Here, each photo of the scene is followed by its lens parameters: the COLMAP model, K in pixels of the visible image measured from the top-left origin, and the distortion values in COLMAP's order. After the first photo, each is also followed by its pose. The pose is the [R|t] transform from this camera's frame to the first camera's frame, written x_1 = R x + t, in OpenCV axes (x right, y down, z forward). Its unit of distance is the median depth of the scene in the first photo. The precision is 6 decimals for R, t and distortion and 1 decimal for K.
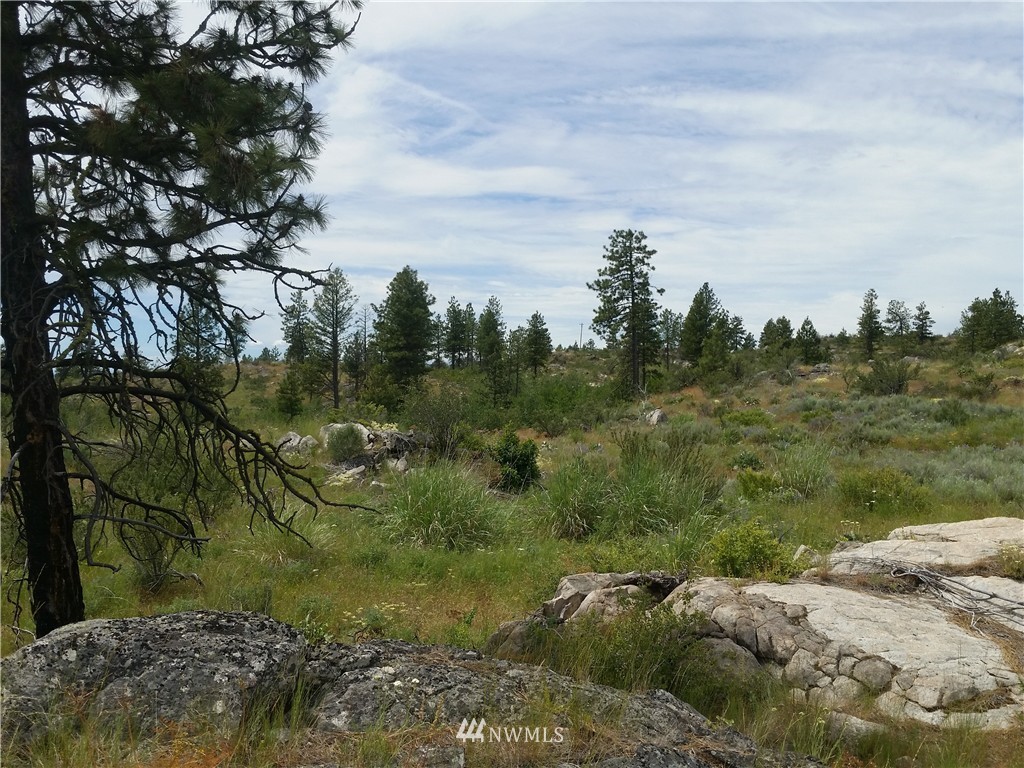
lens RADIAL K [[1102.7, 0, 512.8], [0, 1102.7, 395.3], [0, 0, 1]] dist [0.189691, -0.485640]
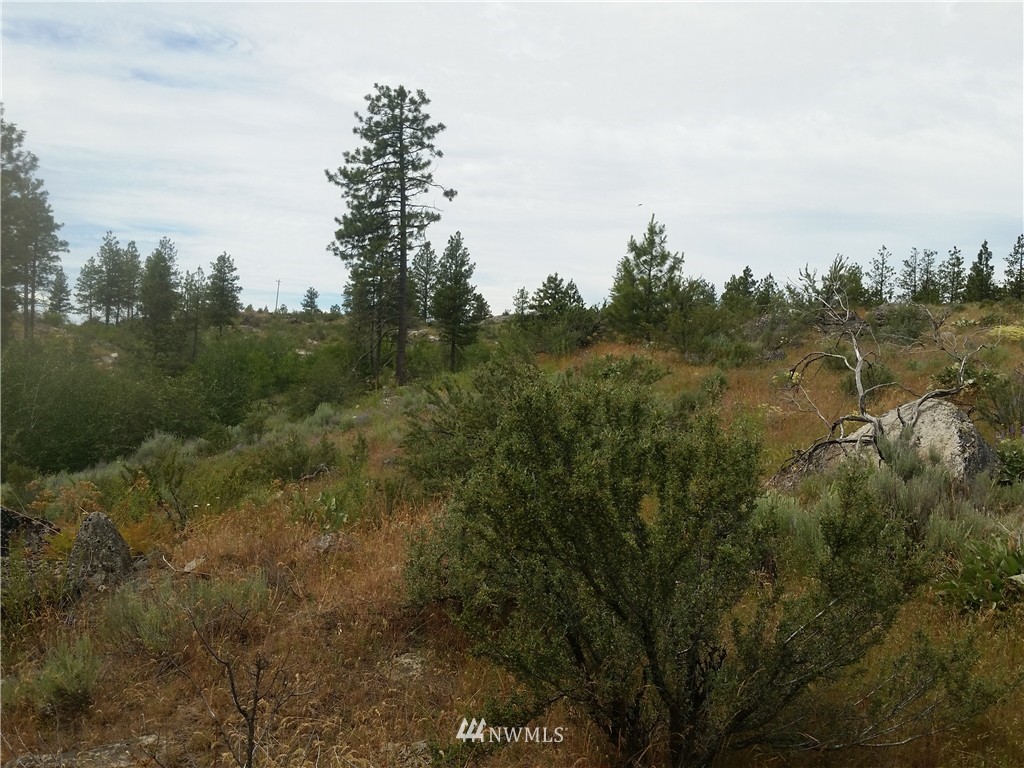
lens RADIAL K [[1102.7, 0, 512.8], [0, 1102.7, 395.3], [0, 0, 1]] dist [0.189691, -0.485640]
pose [[0.959417, 0.031595, 0.280215, -0.000402], [-0.037353, 0.999186, 0.015231, 0.005680], [-0.279506, -0.025080, 0.959816, 0.394728]]
